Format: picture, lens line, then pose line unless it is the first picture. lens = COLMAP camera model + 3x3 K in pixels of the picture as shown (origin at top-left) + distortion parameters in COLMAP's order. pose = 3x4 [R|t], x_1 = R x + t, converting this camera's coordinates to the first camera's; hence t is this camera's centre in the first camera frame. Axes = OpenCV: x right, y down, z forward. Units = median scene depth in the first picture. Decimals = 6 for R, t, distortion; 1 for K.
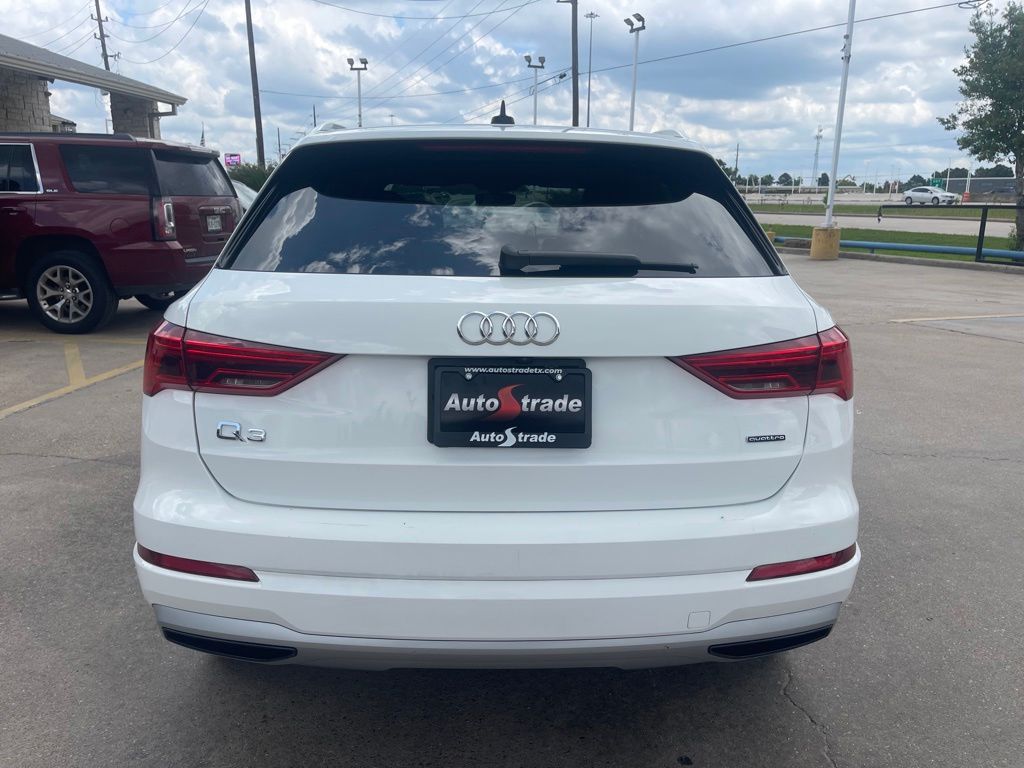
lens RADIAL K [[786.2, 0, 507.0], [0, 786.2, 393.3], [0, 0, 1]] dist [0.063142, -0.083006]
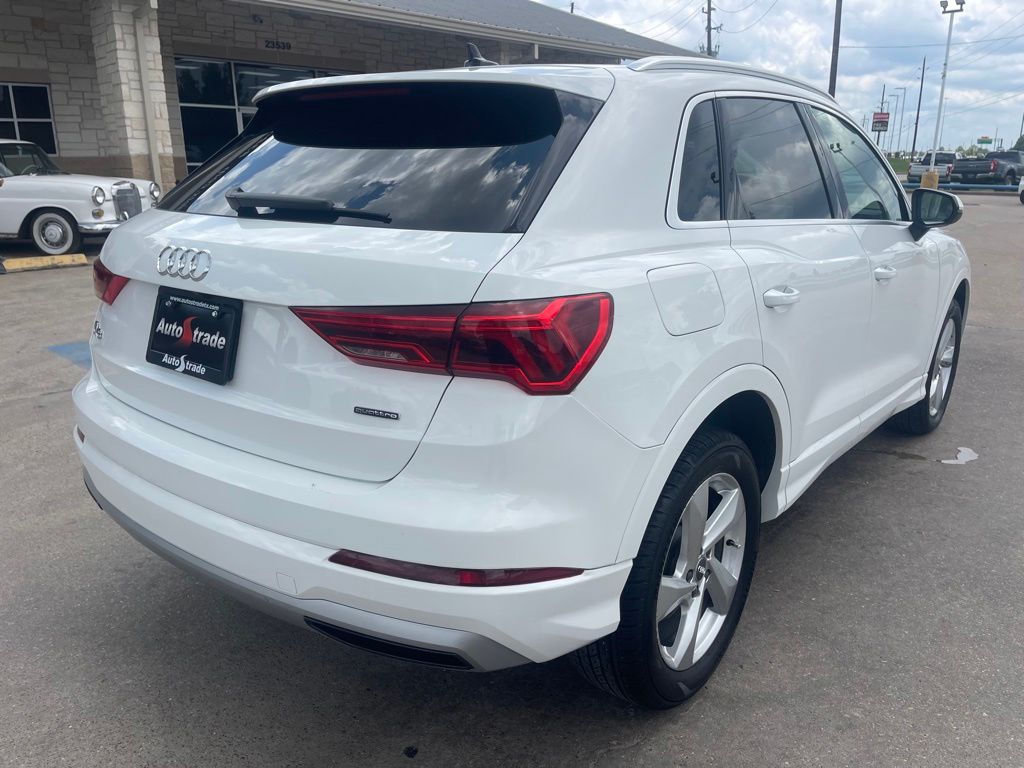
lens RADIAL K [[786.2, 0, 521.6], [0, 786.2, 379.4], [0, 0, 1]] dist [0.063142, -0.083006]
pose [[0.767224, 0.162628, -0.620419, 1.013136], [-0.145967, 0.986209, 0.078004, -0.074087], [0.624549, 0.030714, 0.780381, 0.419905]]
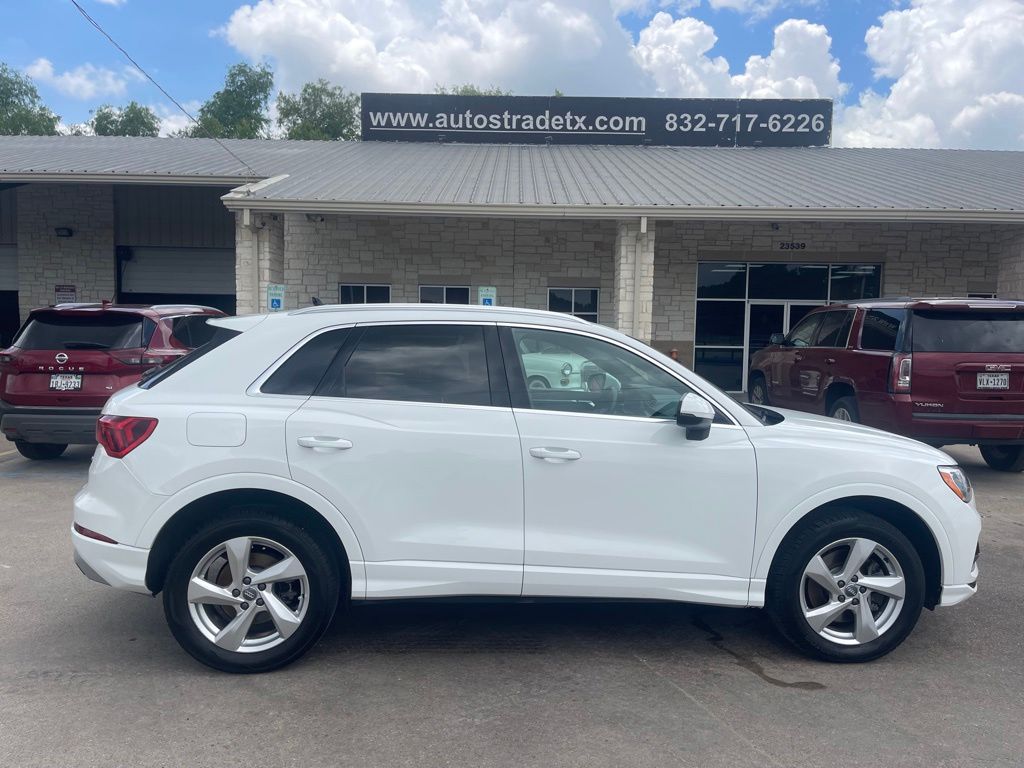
lens RADIAL K [[786.2, 0, 513.5], [0, 786.2, 380.7], [0, 0, 1]] dist [0.063142, -0.083006]
pose [[0.069885, 0.051162, -0.996242, 1.038100], [-0.252319, 0.967116, 0.031967, -0.080955], [0.965117, 0.249137, 0.080496, 0.443357]]
